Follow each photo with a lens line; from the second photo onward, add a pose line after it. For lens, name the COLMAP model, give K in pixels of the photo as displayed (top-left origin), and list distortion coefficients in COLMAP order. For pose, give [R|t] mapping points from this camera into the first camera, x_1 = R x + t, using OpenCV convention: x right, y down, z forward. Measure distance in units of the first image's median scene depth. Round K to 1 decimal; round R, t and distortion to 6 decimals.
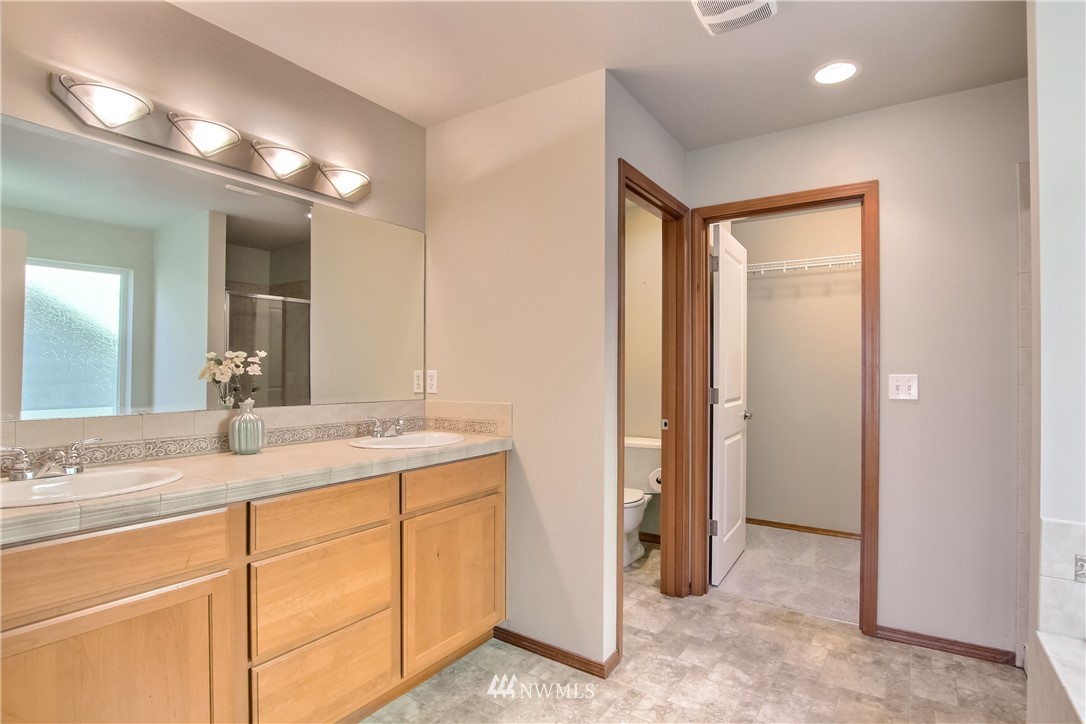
lens RADIAL K [[537.6, 0, 548.8], [0, 537.6, 369.4], [0, 0, 1]] dist [-0.030066, 0.003128]
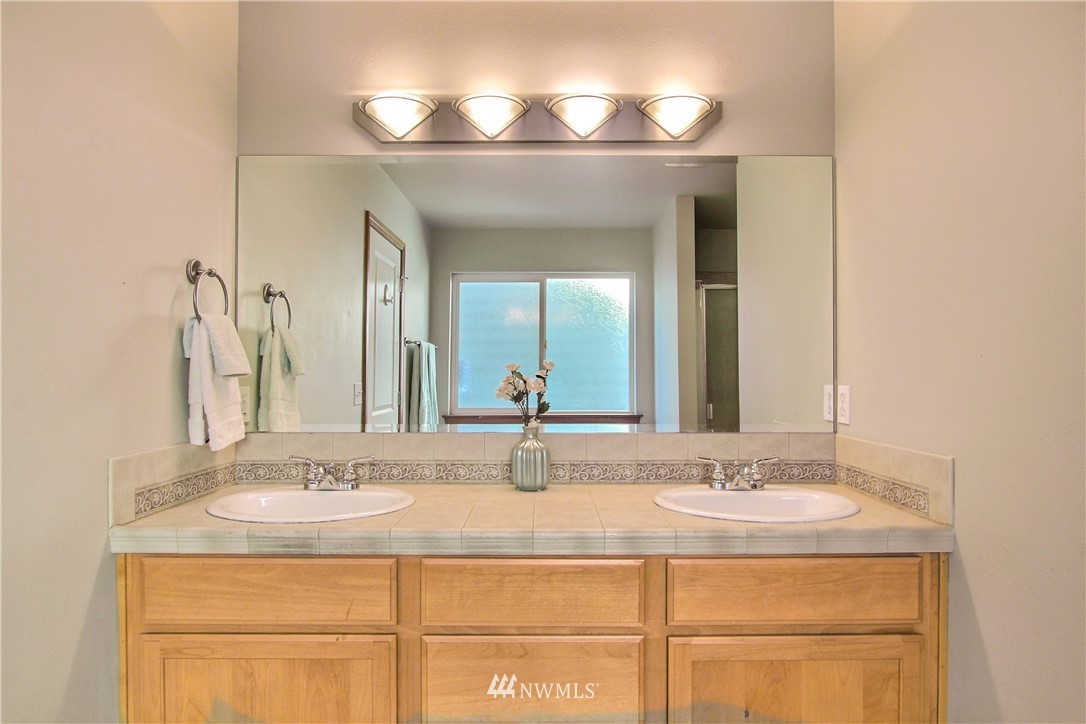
lens RADIAL K [[636.9, 0, 543.5], [0, 636.9, 371.2], [0, 0, 1]] dist [-0.026075, 0.002564]
pose [[0.562423, -0.002442, -0.826846, 0.247262], [0.004742, 0.999989, 0.000273, -0.022039], [0.826836, -0.004074, 0.562428, 0.476253]]
